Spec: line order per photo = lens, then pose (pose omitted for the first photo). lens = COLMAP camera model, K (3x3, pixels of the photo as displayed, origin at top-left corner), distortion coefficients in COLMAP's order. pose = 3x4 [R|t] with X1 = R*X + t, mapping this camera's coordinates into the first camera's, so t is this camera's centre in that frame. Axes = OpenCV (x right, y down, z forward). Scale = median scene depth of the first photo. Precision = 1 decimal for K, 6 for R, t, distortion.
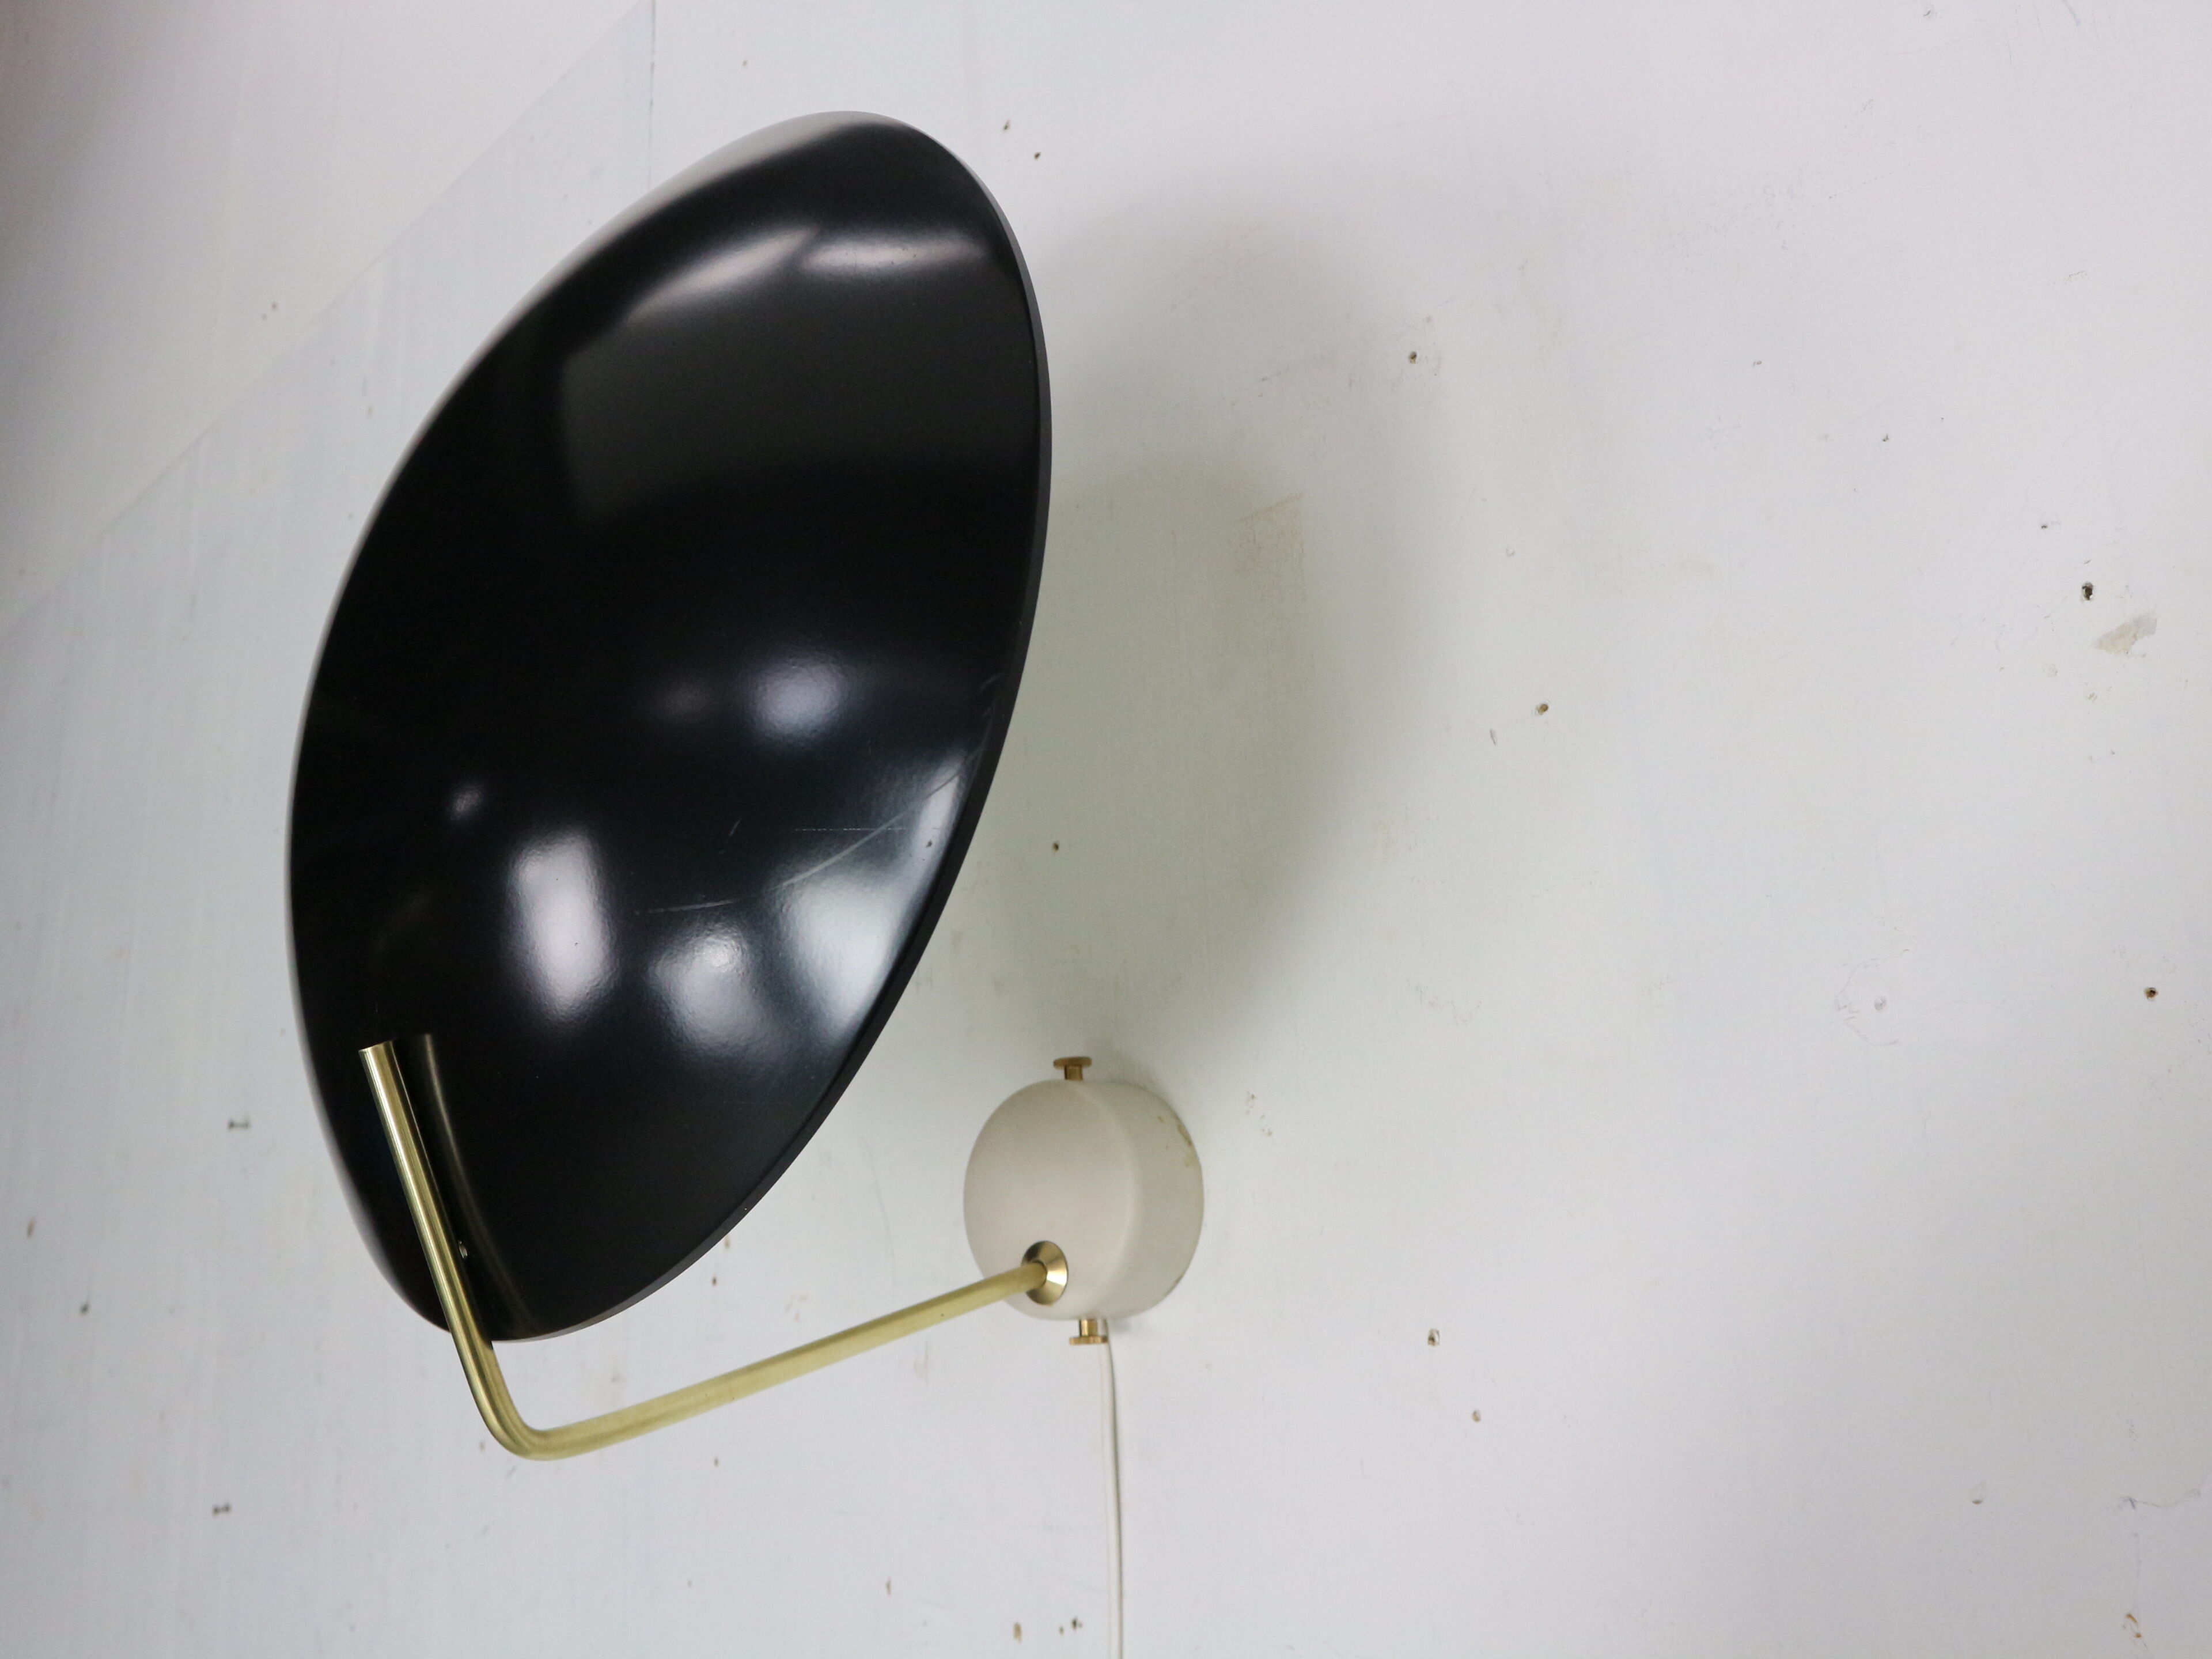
lens RADIAL K [[1754.1, 0, 1106.0], [0, 1754.1, 829.5], [0, 0, 1]] dist [-0.112229, 0.080106]
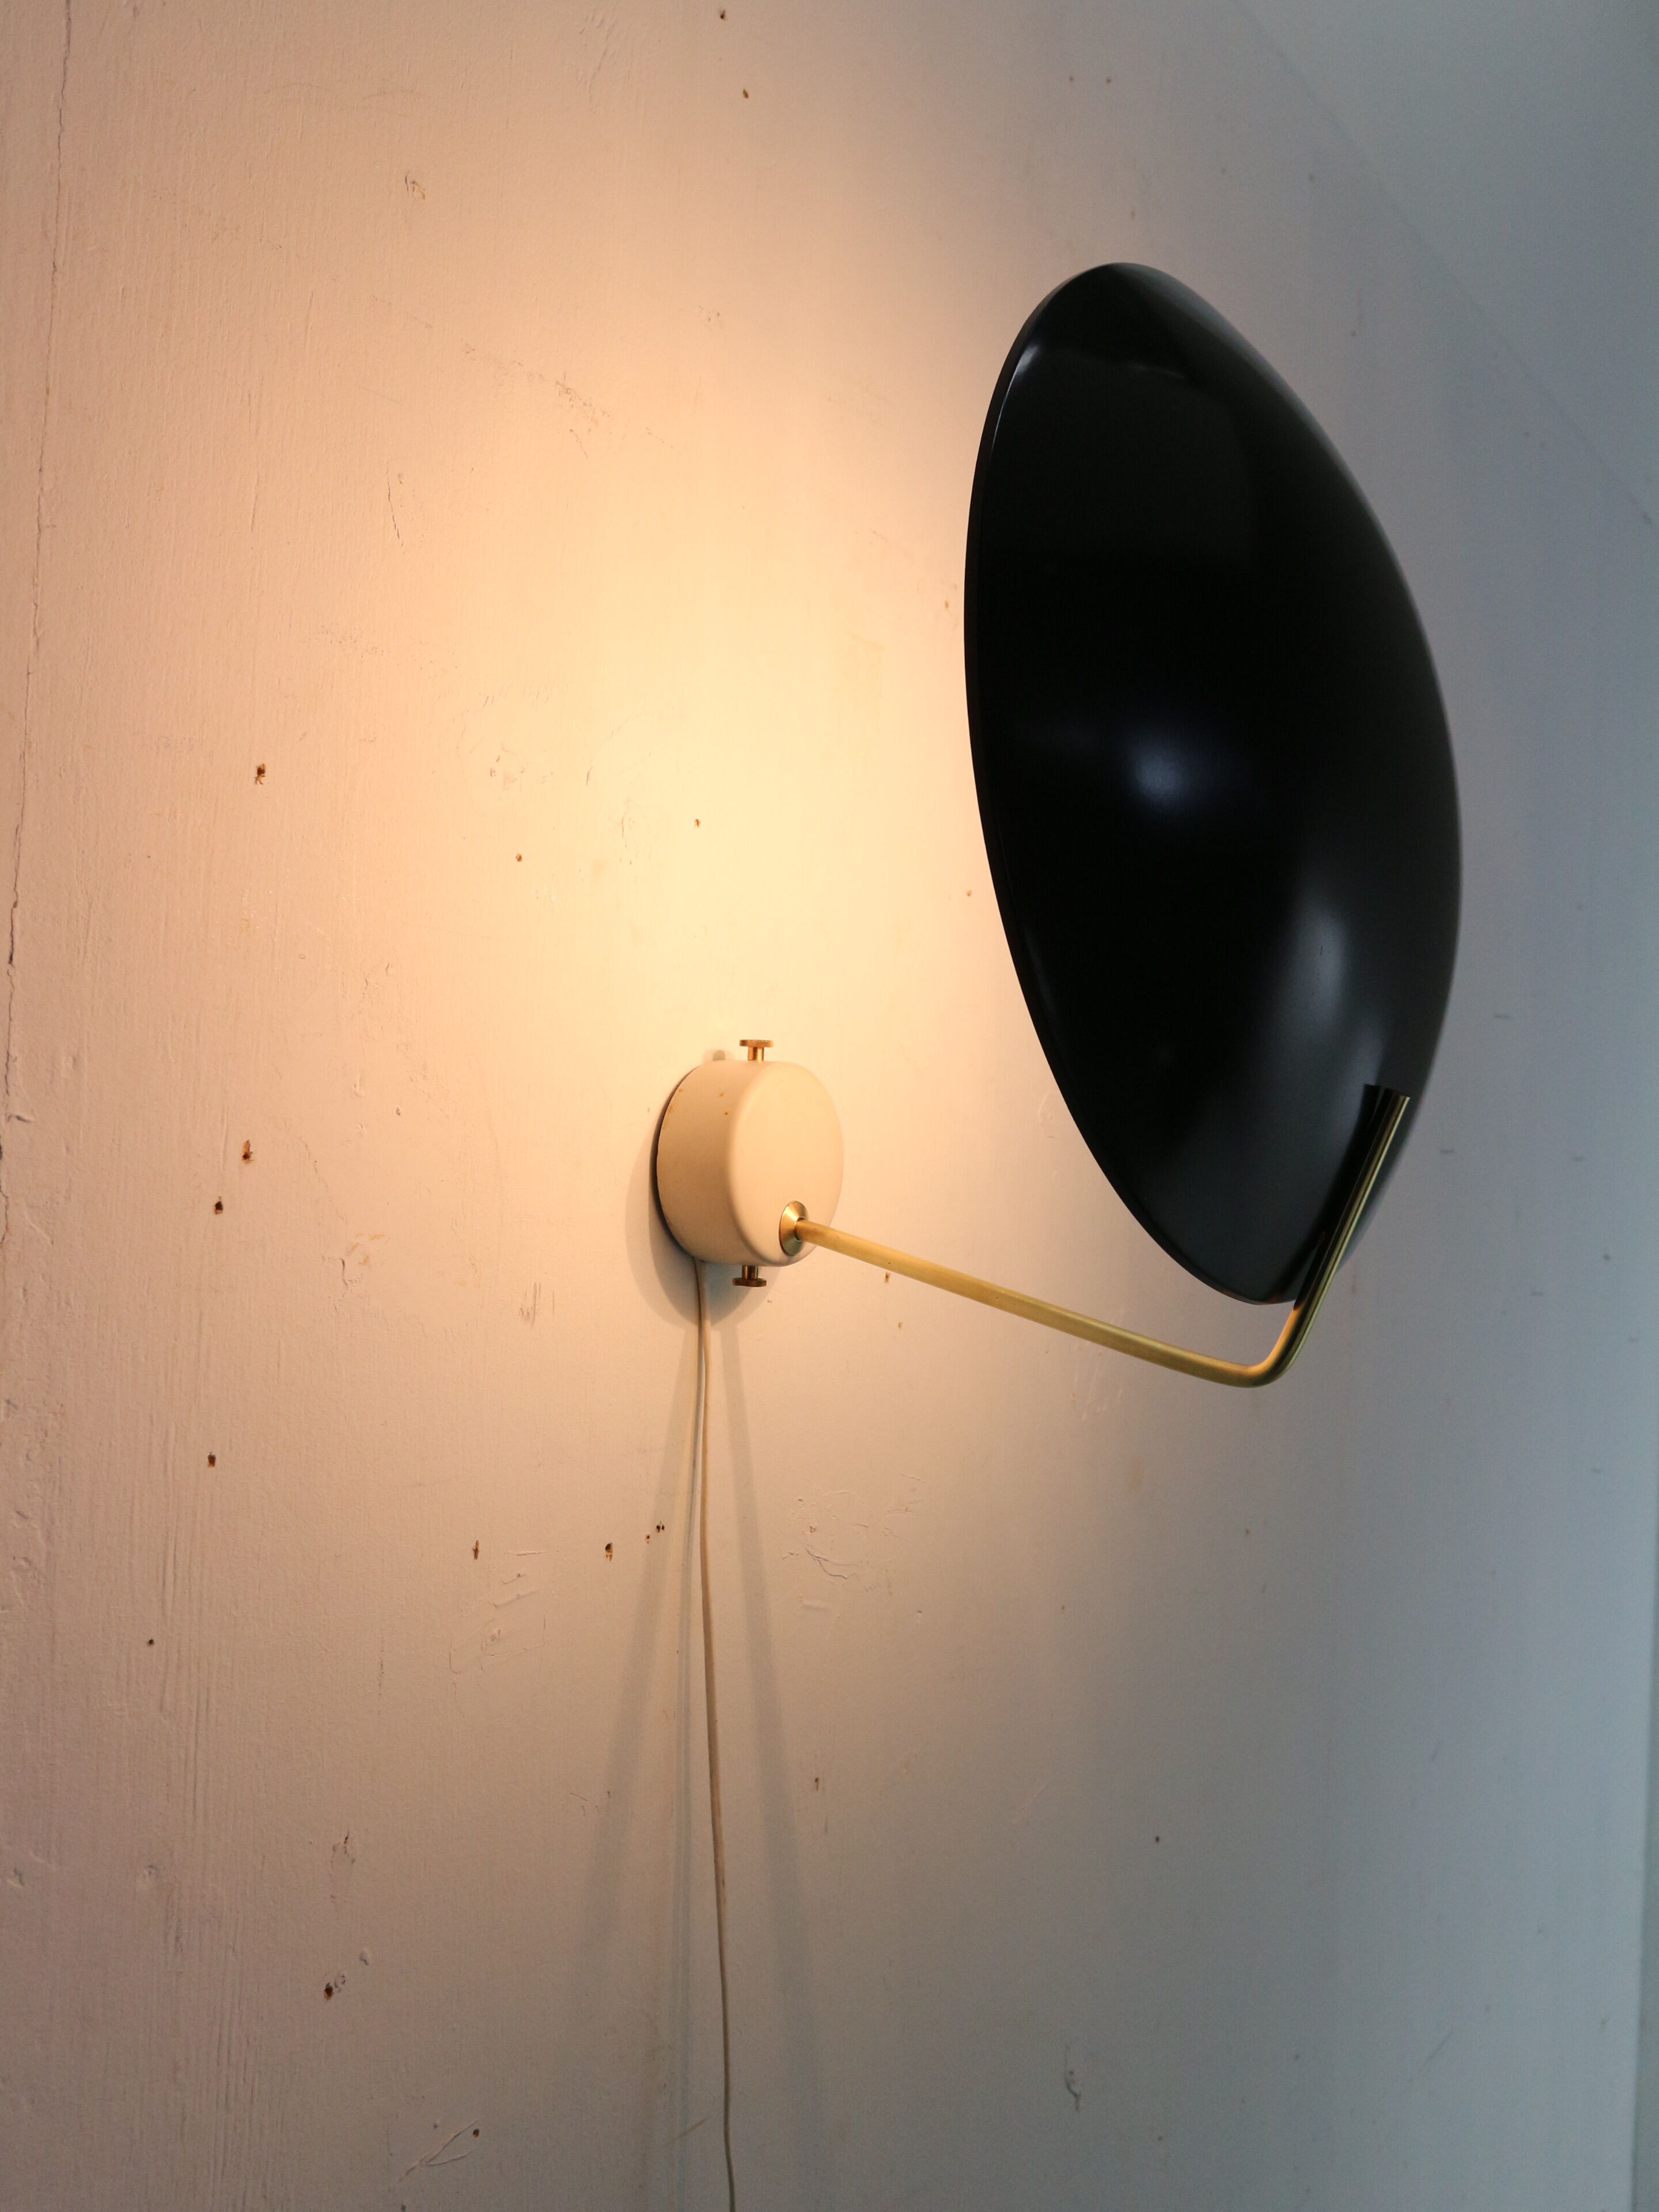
lens RADIAL K [[1916.7, 0, 829.5], [0, 1916.7, 1106.0], [0, 0, 1]] dist [-0.090198, 0.094285]
pose [[-0.130161, 0.065428, 0.989332, -1.297109], [-0.293269, 0.950632, -0.101452, 0.294818], [-0.947128, -0.303346, -0.104548, 1.116252]]
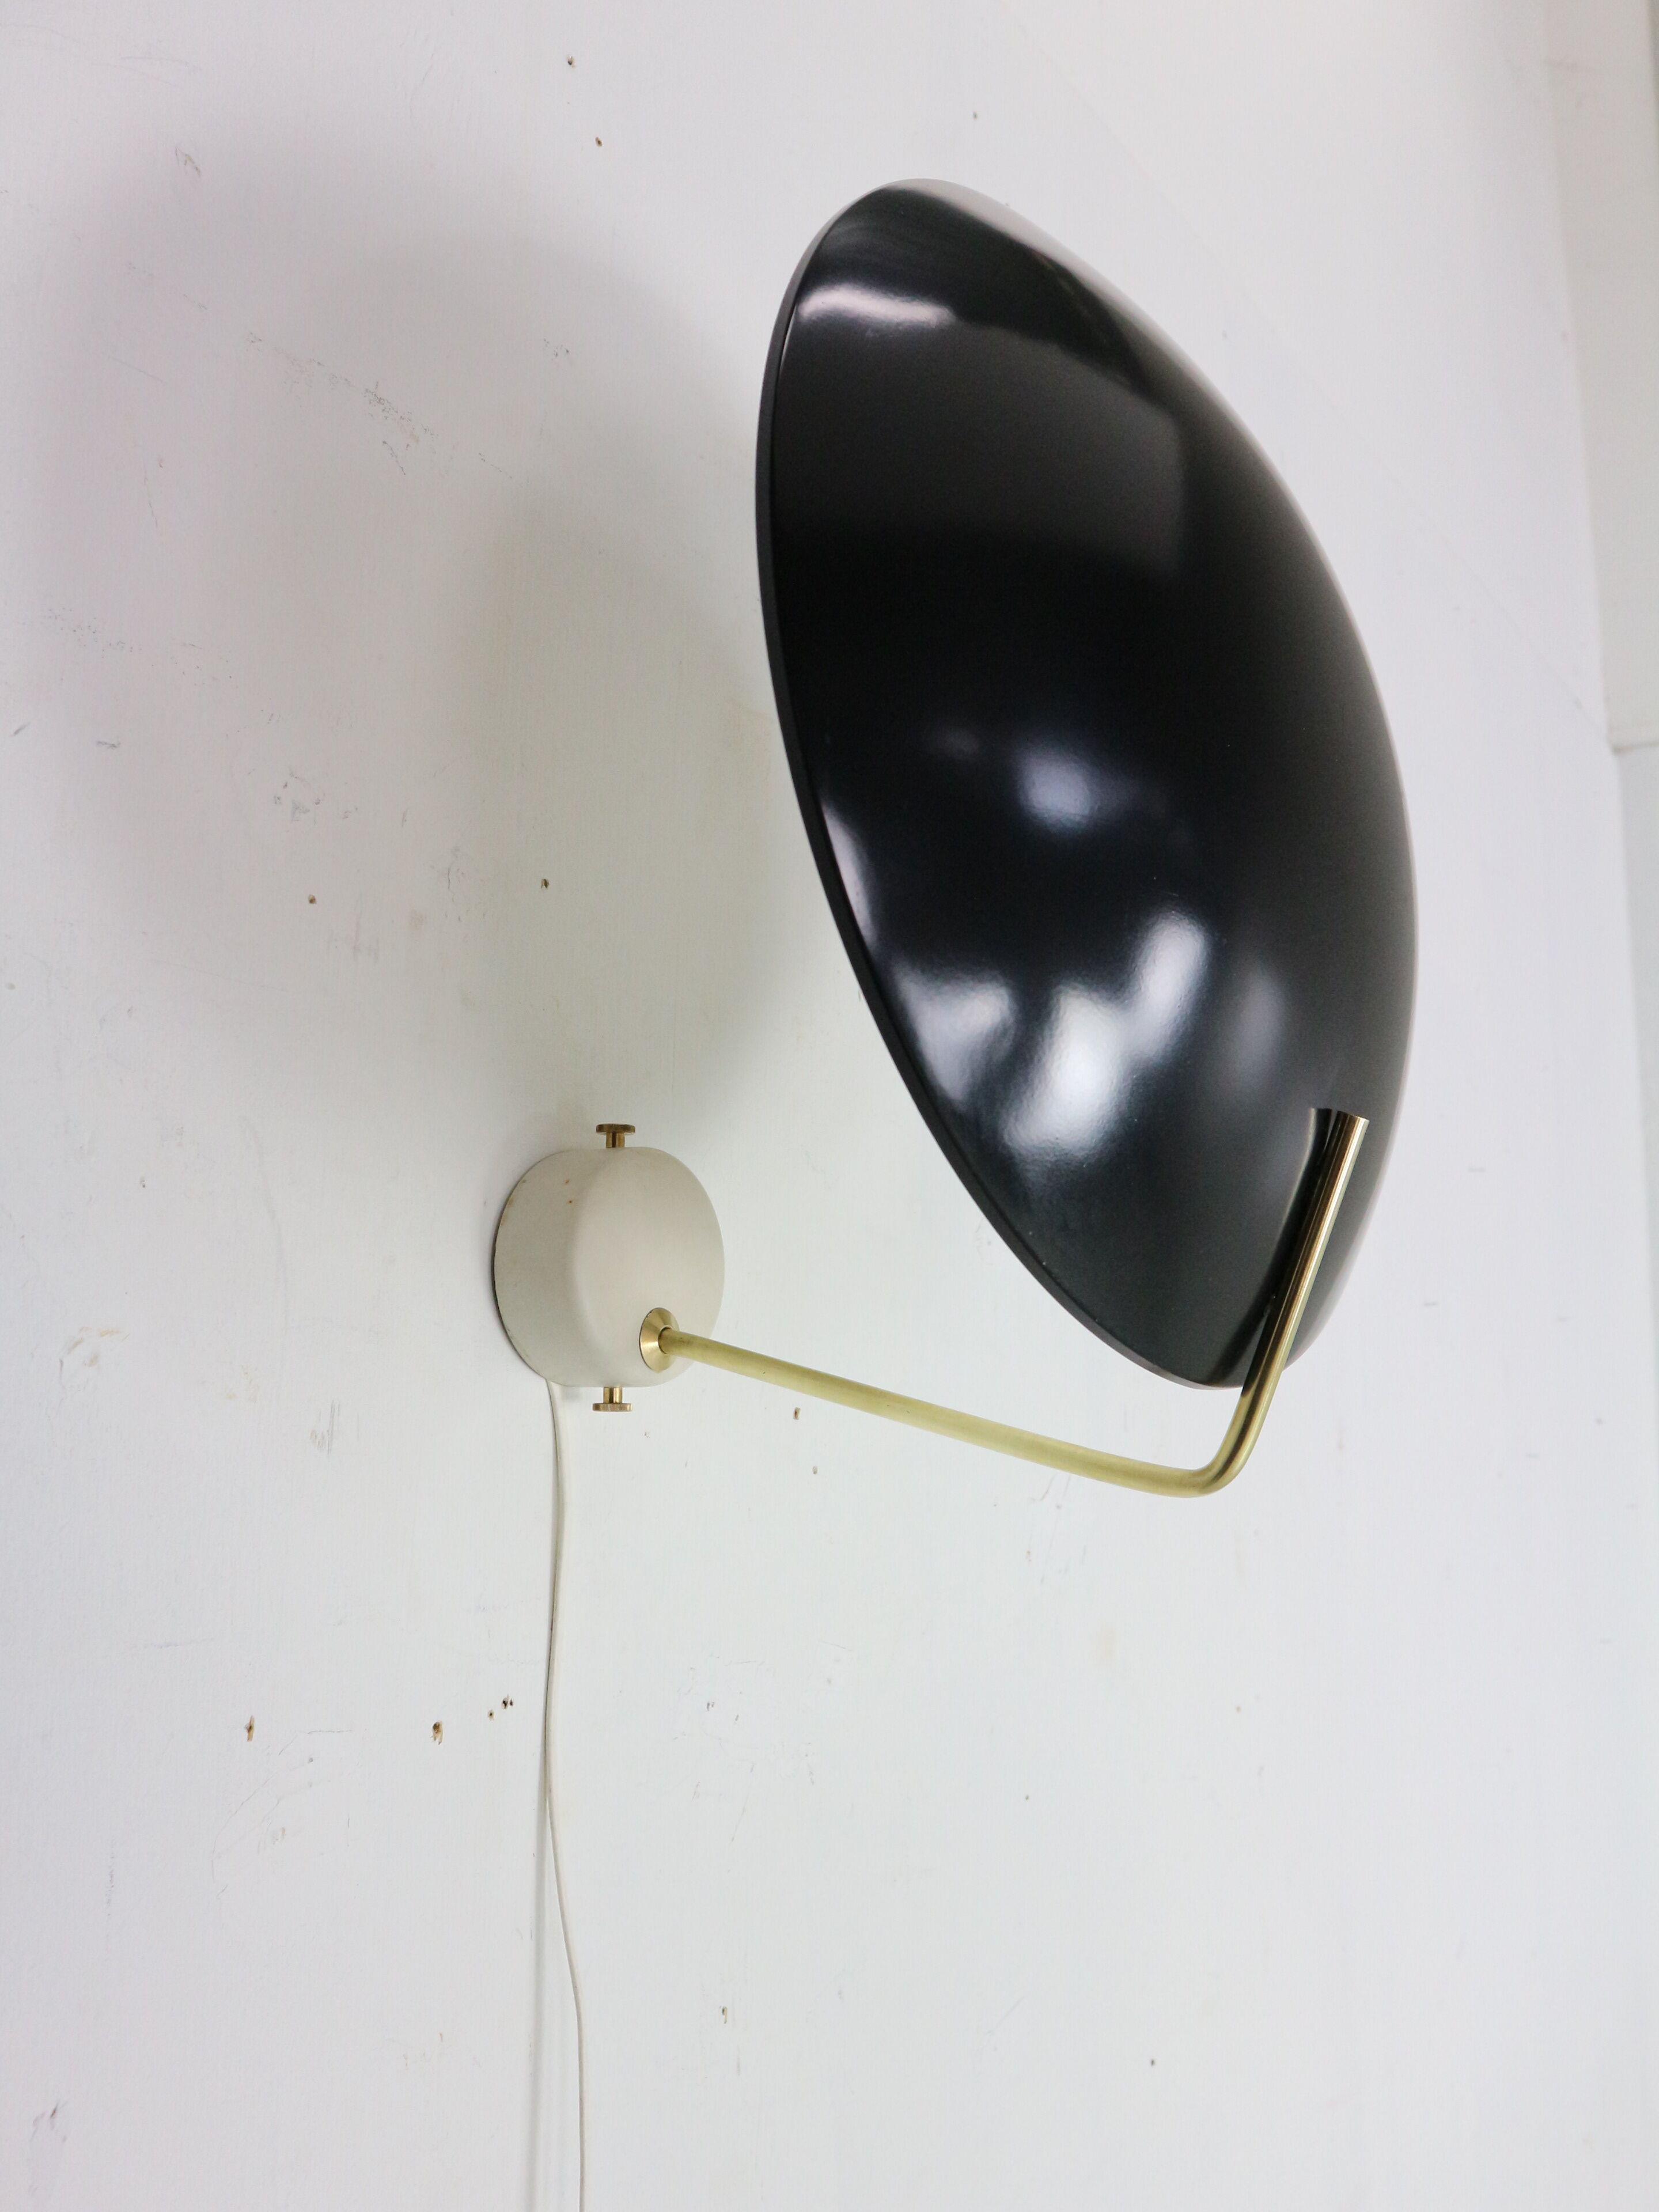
lens RADIAL K [[1754.1, 0, 845.4], [0, 1754.1, 1110.1], [0, 0, 1]] dist [-0.112229, 0.080106]
pose [[-0.116323, 0.199021, 0.973067, -1.033772], [-0.265357, 0.937877, -0.223545, 0.321339], [-0.957107, -0.284214, -0.056285, 0.973772]]
